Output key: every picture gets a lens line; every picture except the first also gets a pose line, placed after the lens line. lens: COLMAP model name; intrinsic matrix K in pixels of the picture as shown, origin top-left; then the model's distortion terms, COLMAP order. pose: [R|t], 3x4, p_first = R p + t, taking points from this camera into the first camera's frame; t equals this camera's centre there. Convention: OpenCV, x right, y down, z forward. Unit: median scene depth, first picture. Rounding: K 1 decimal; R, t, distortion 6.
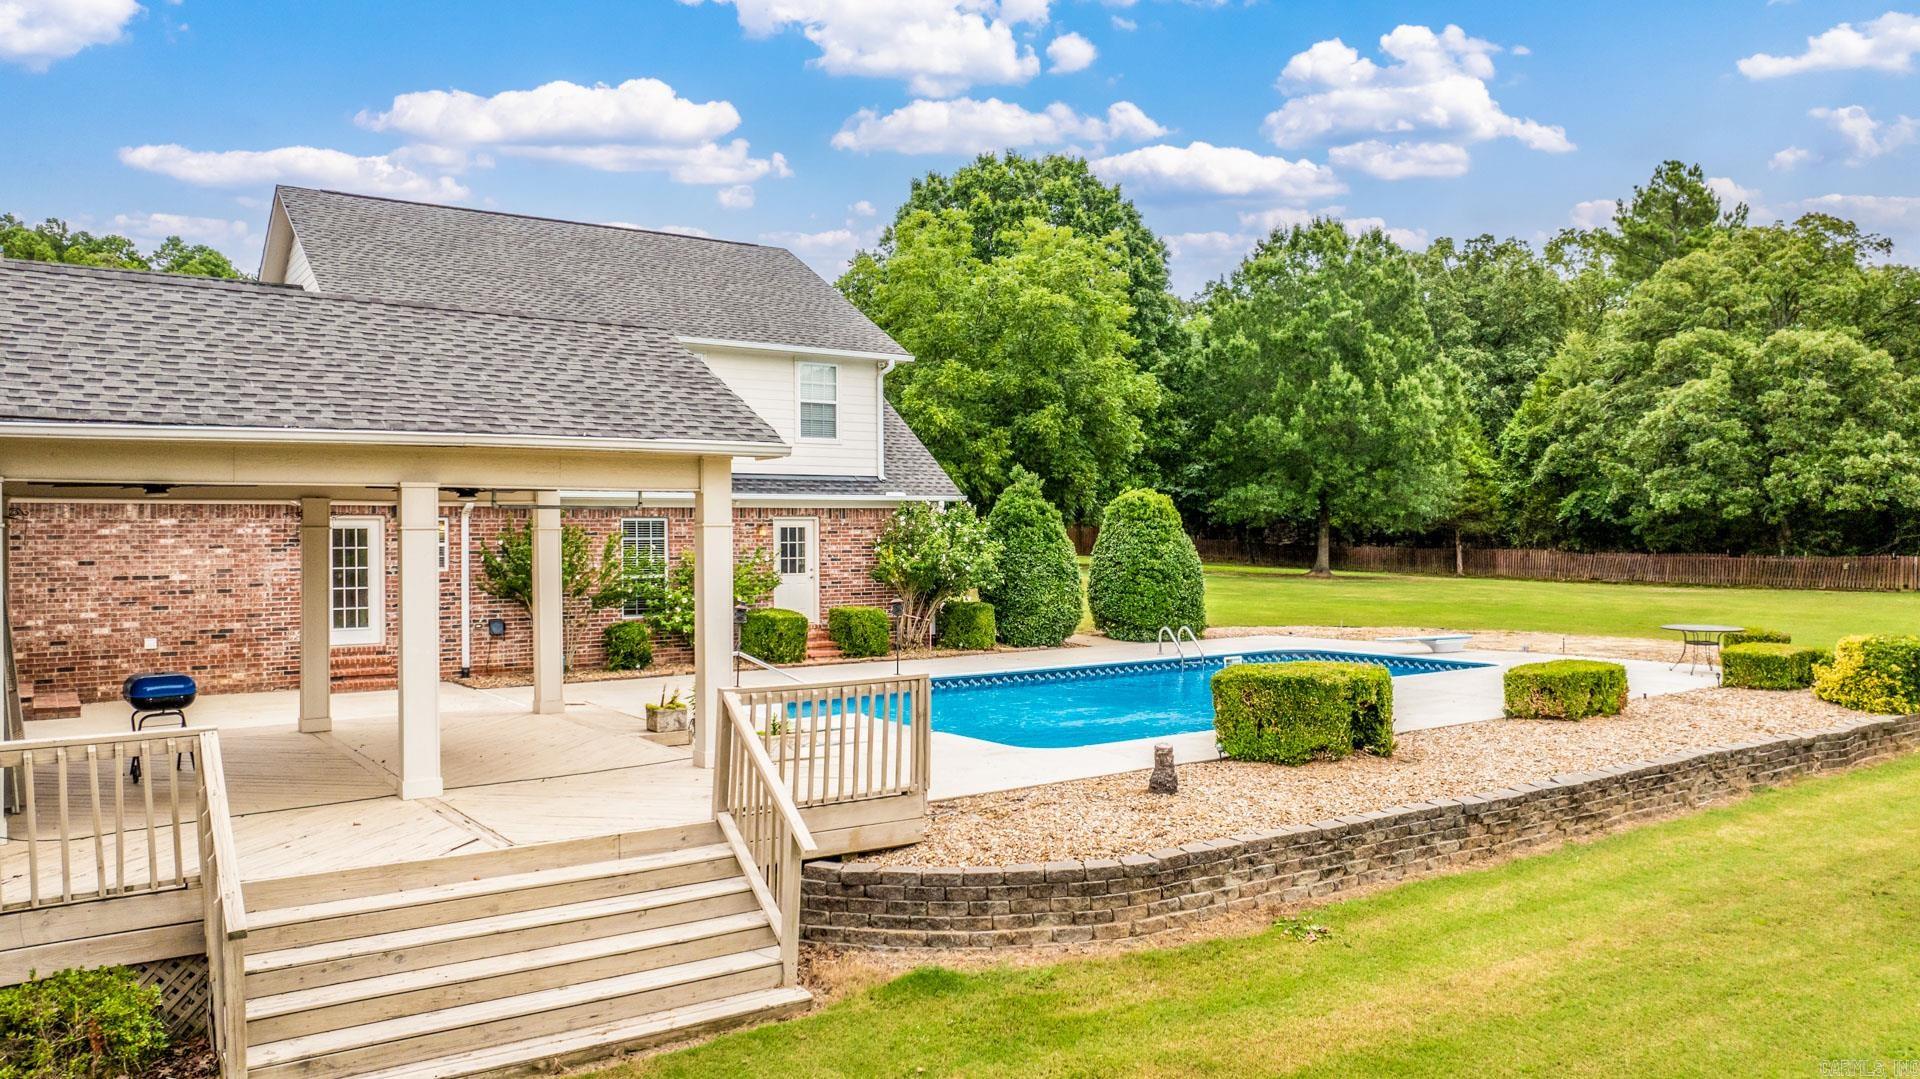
lens RADIAL K [[1349.3, 0, 960.0], [0, 1349.3, 539.5], [0, 0, 1]] dist [0.000013, -0.000399]
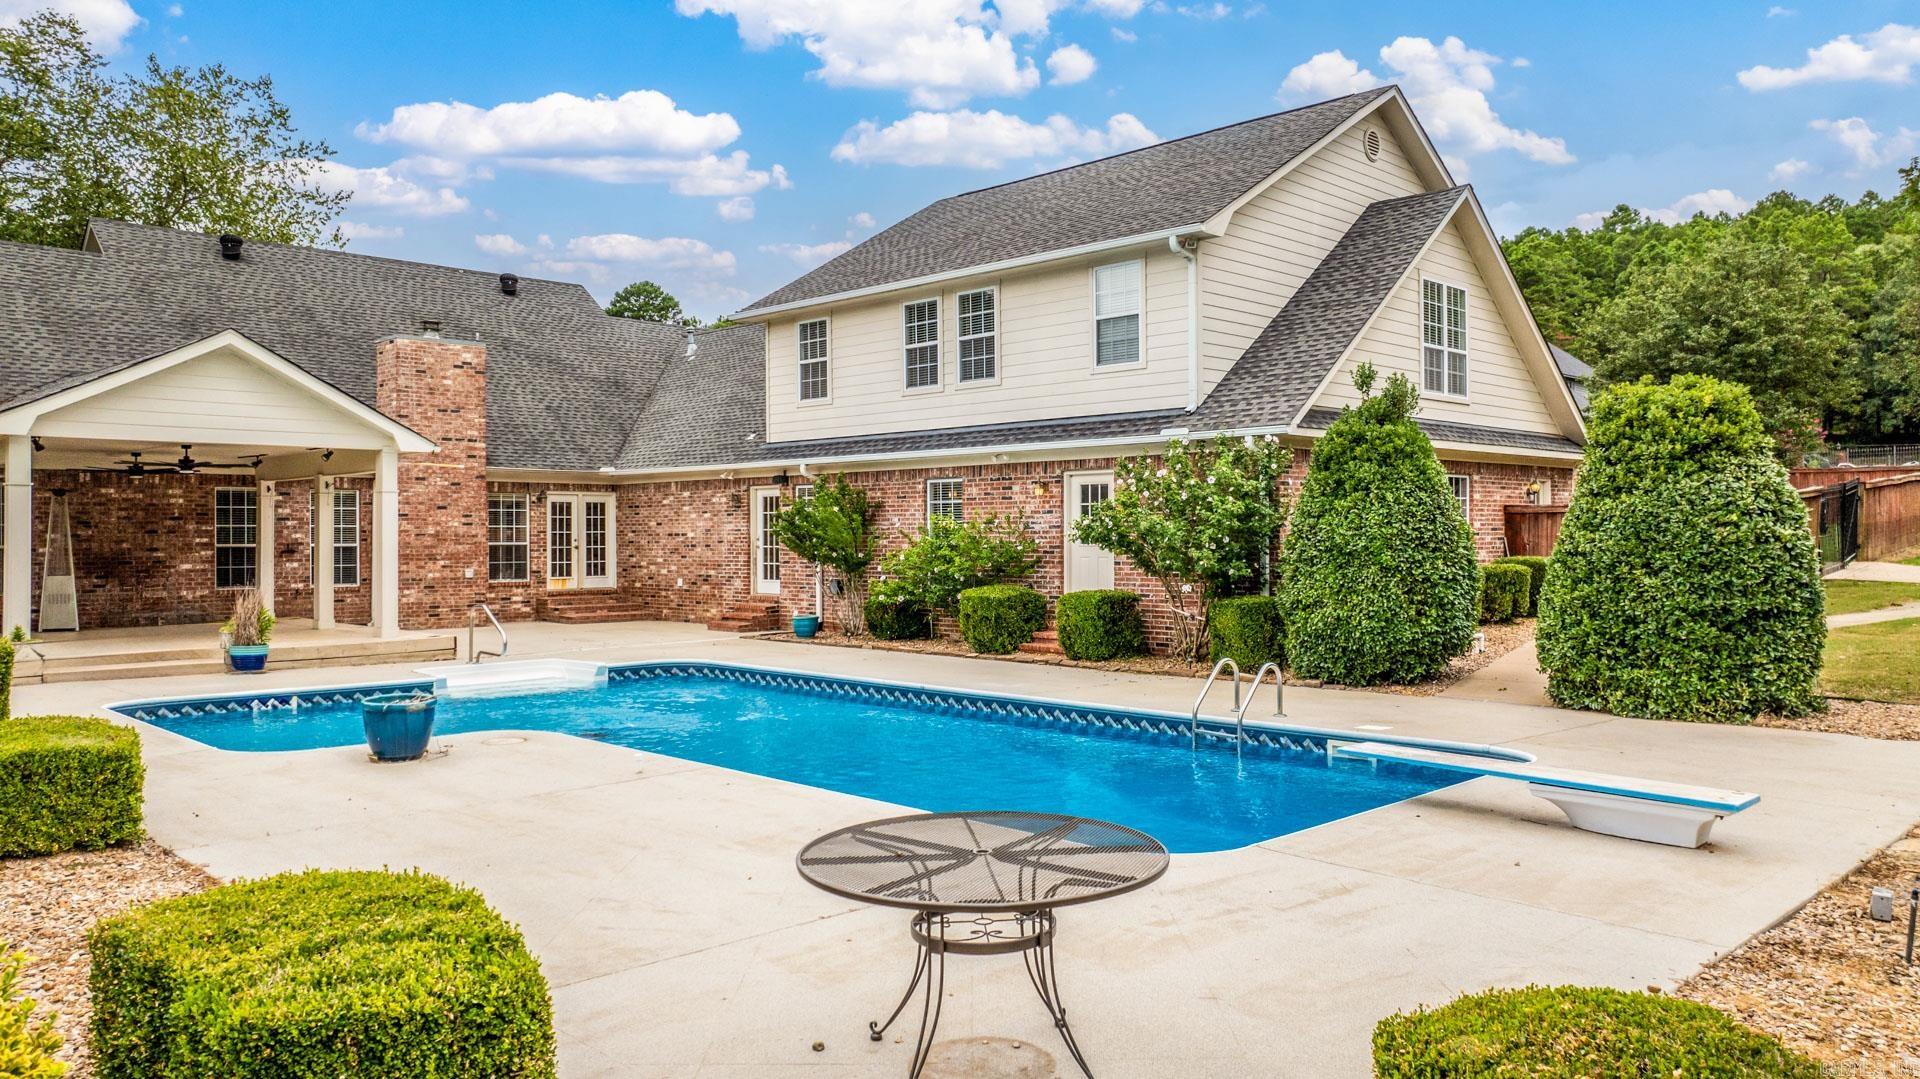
lens RADIAL K [[1349.3, 0, 960.0], [0, 1349.3, 539.5], [0, 0, 1]] dist [0.000013, -0.000399]
pose [[0.175417, 0.032390, -0.983961, 0.905897], [0.024287, 0.999012, 0.037215, -0.011518], [0.984195, -0.030426, 0.174457, 1.084914]]
